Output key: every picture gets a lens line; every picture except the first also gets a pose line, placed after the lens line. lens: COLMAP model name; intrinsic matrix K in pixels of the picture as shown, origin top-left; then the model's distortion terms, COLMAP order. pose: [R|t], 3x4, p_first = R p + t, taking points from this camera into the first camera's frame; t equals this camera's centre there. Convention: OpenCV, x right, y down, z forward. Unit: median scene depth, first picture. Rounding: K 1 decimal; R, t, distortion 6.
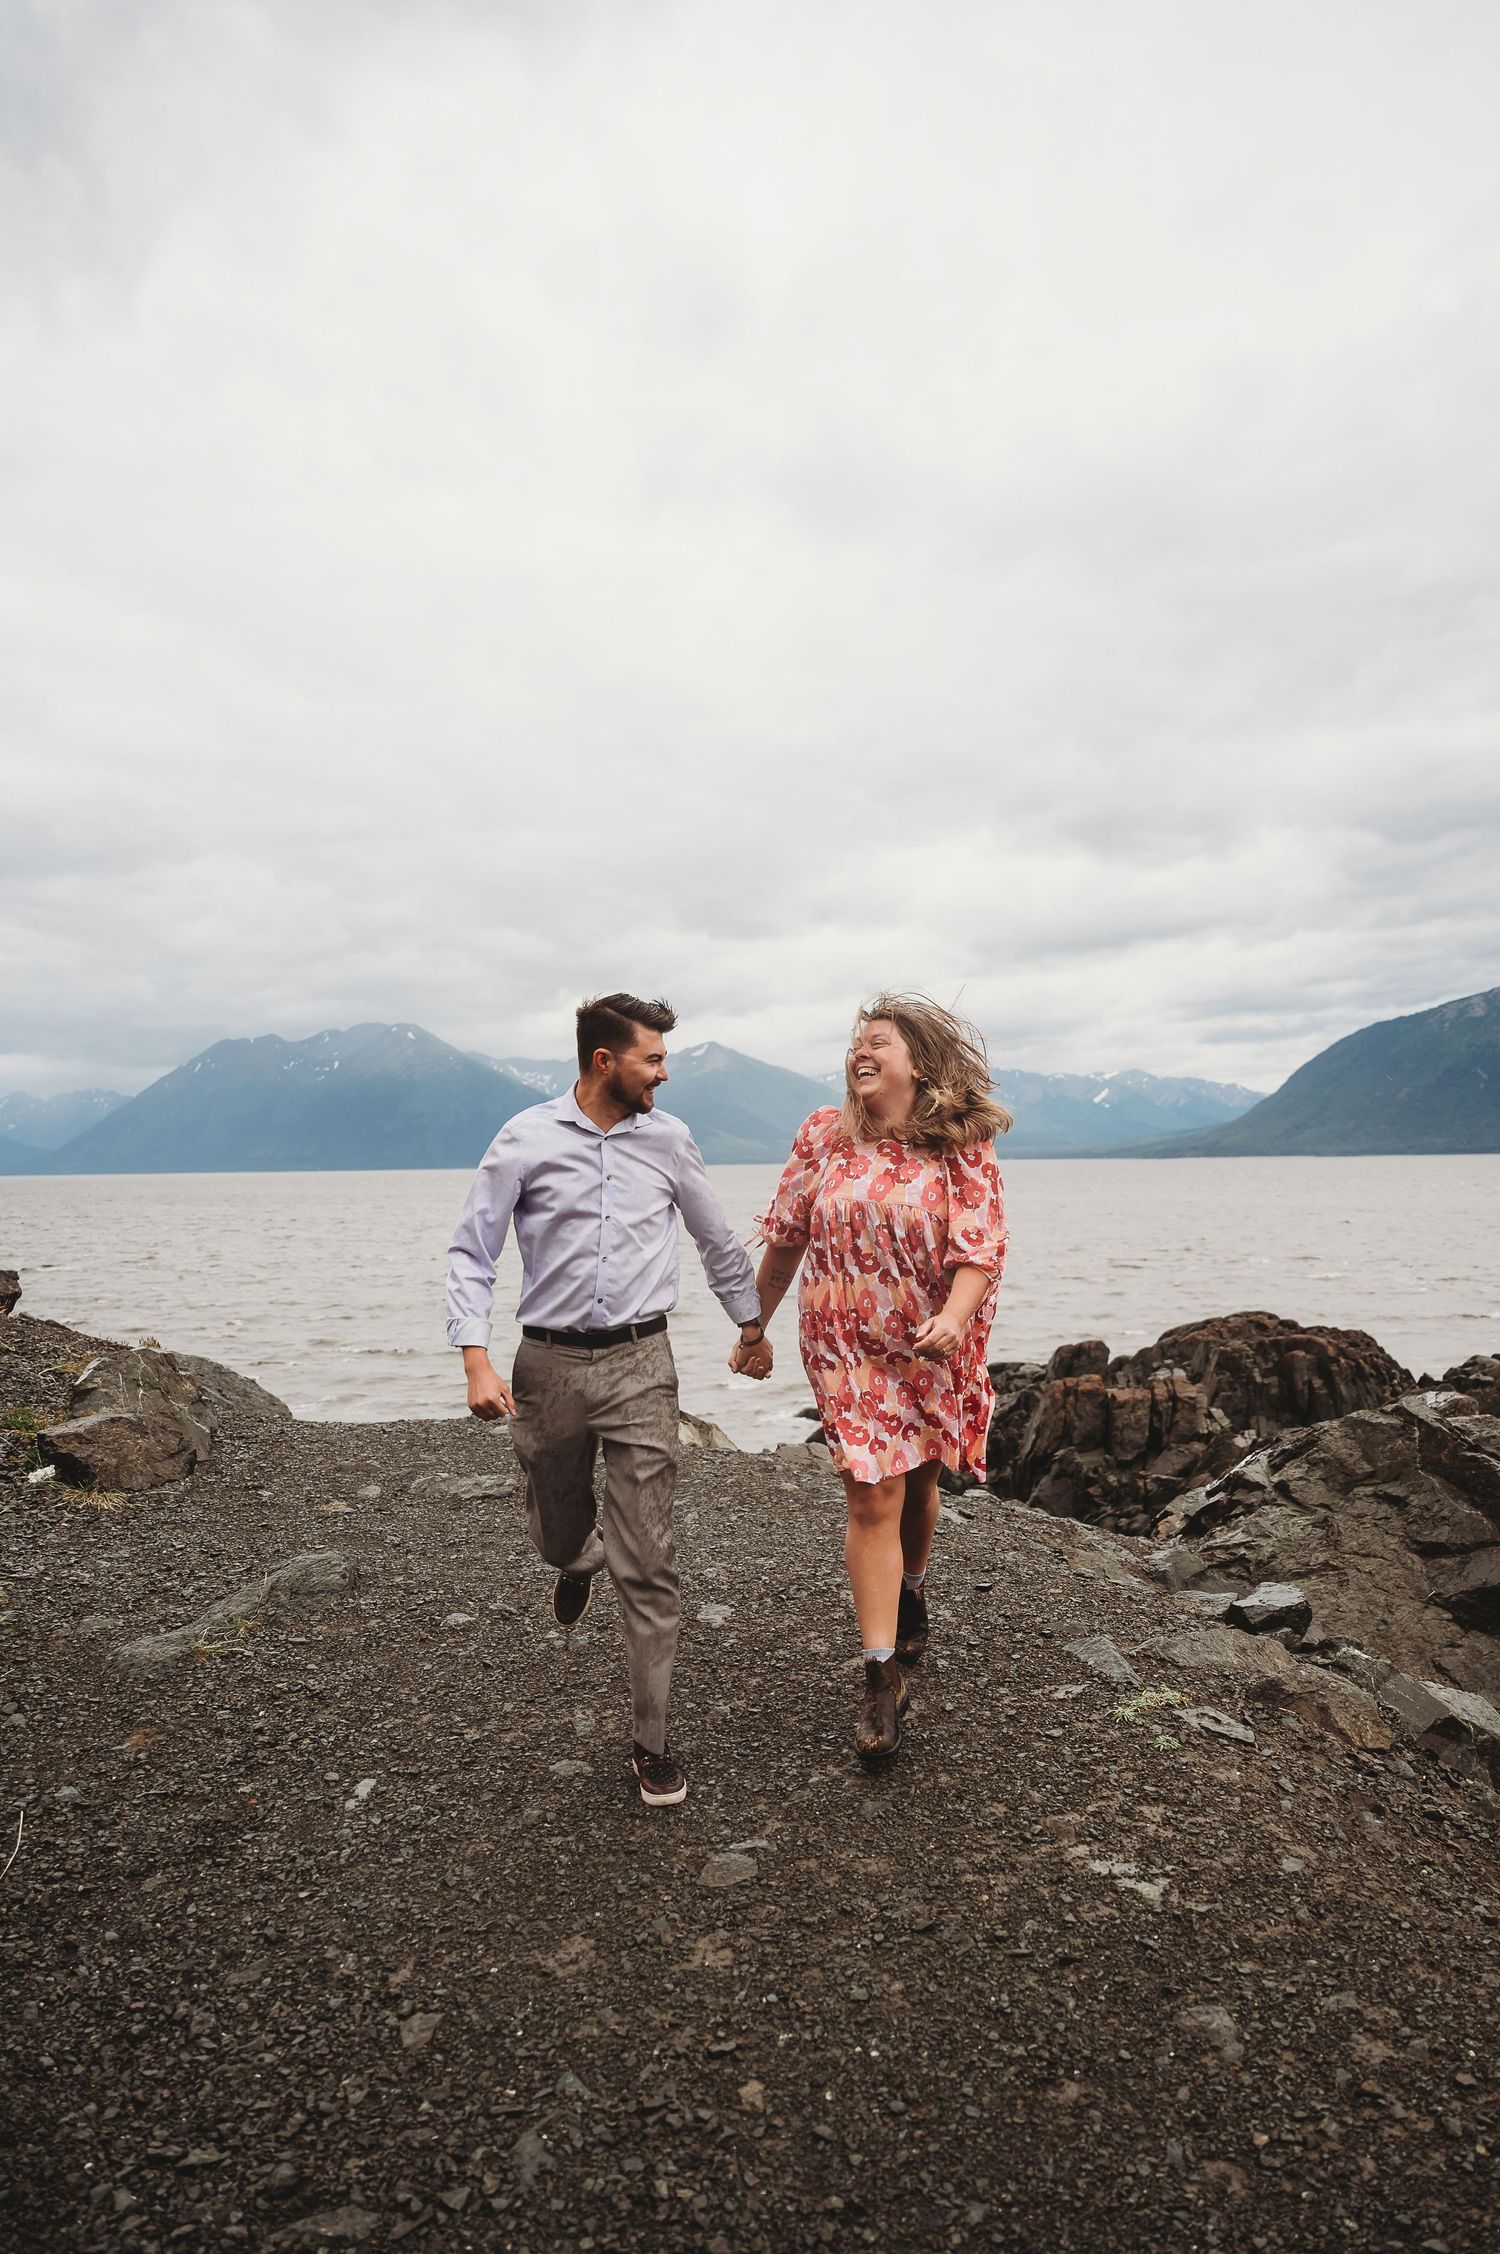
lens RADIAL K [[1562.1, 0, 750.0], [0, 1562.1, 1127.0], [0, 0, 1]] dist [0.000266, -0.001493]
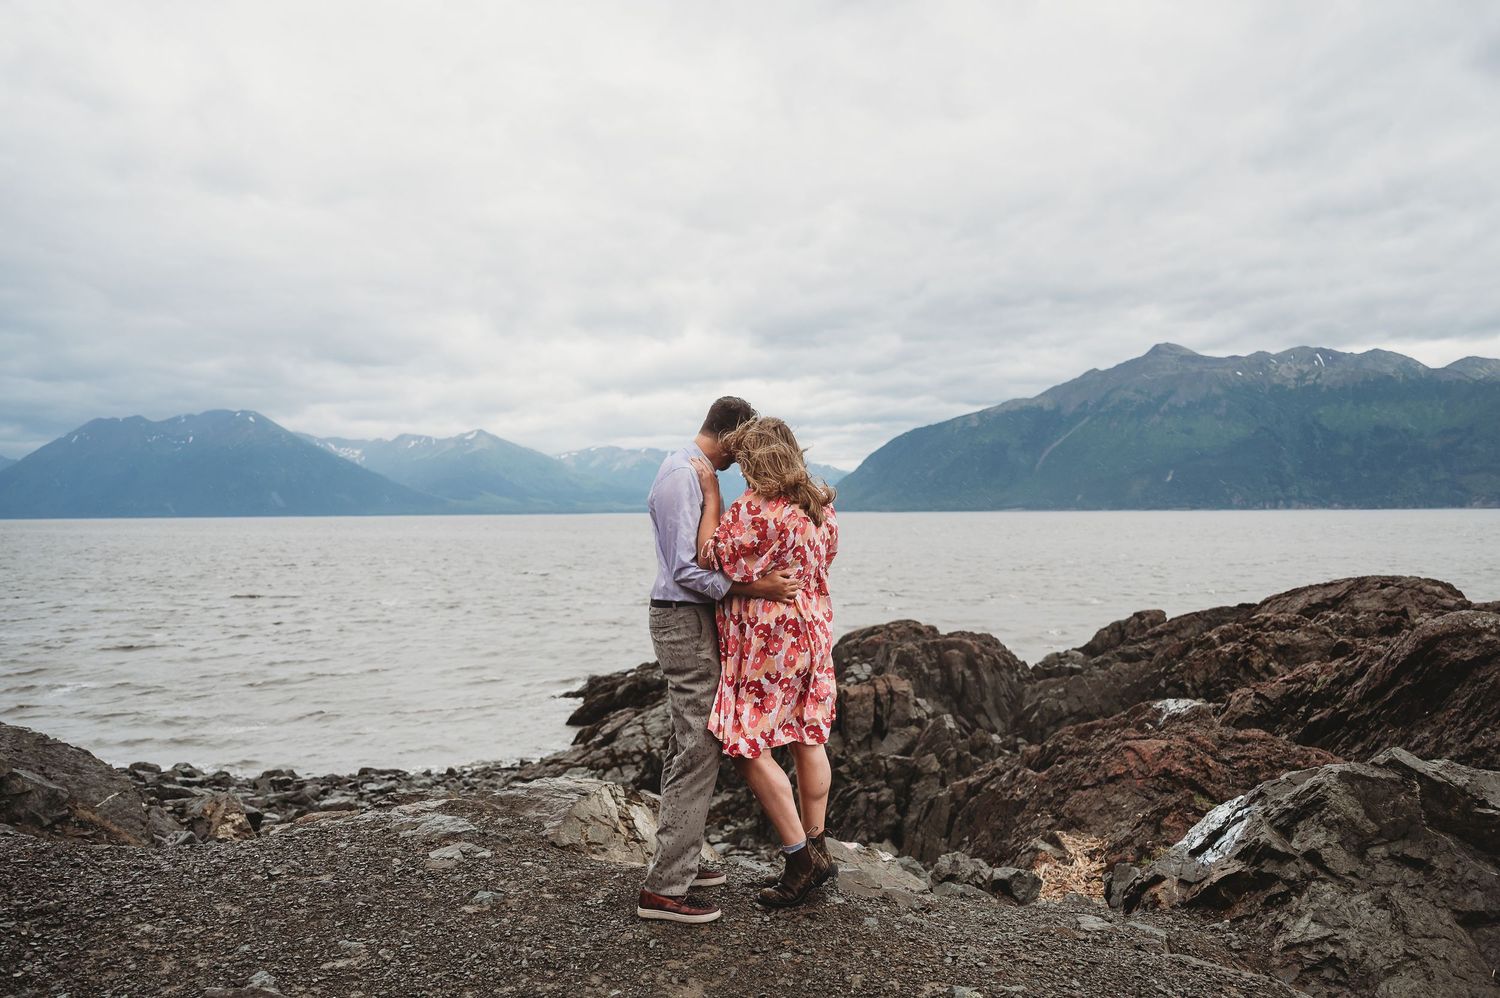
lens RADIAL K [[1057.5, 0, 769.3], [0, 1057.5, 506.6], [0, 0, 1]] dist [0.002540, -0.003496]
pose [[0.970727, 0.009048, 0.240015, -0.044157], [-0.012798, 0.999819, 0.014070, 0.005978], [-0.239844, -0.016729, 0.970667, 0.163029]]
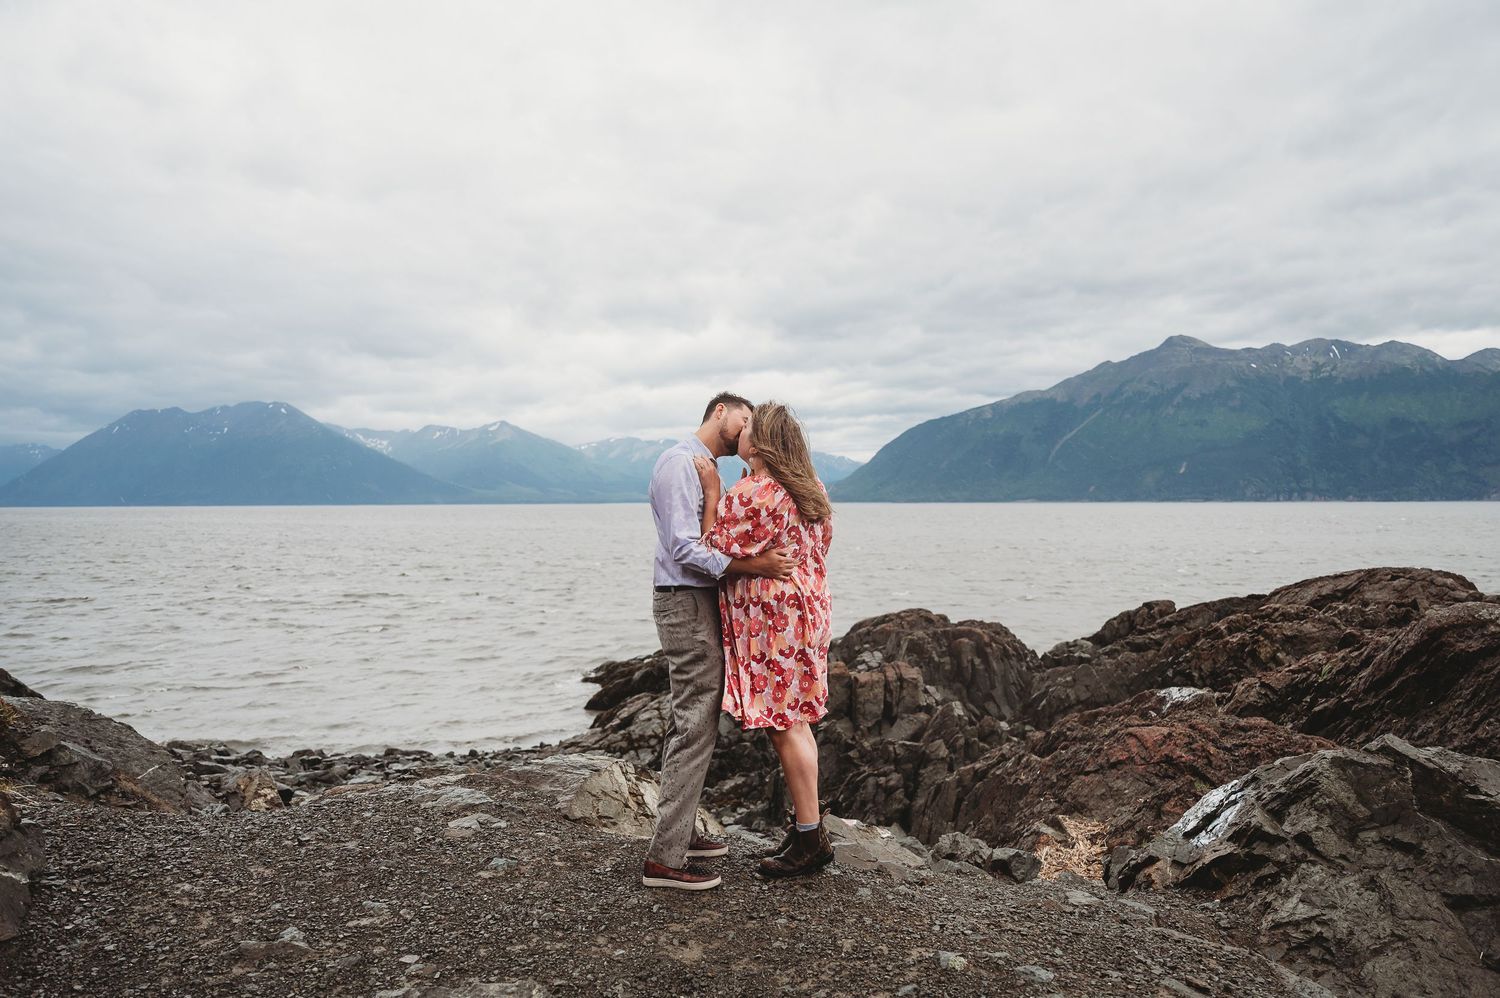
lens RADIAL K [[1039.6, 0, 750.0], [0, 1039.6, 499.0], [0, 0, 1]] dist [0.000266, -0.001493]
pose [[0.978108, 0.011763, 0.207763, -0.043027], [-0.015548, 0.999741, 0.016598, 0.006112], [-0.207514, -0.019465, 0.978038, 0.157697]]
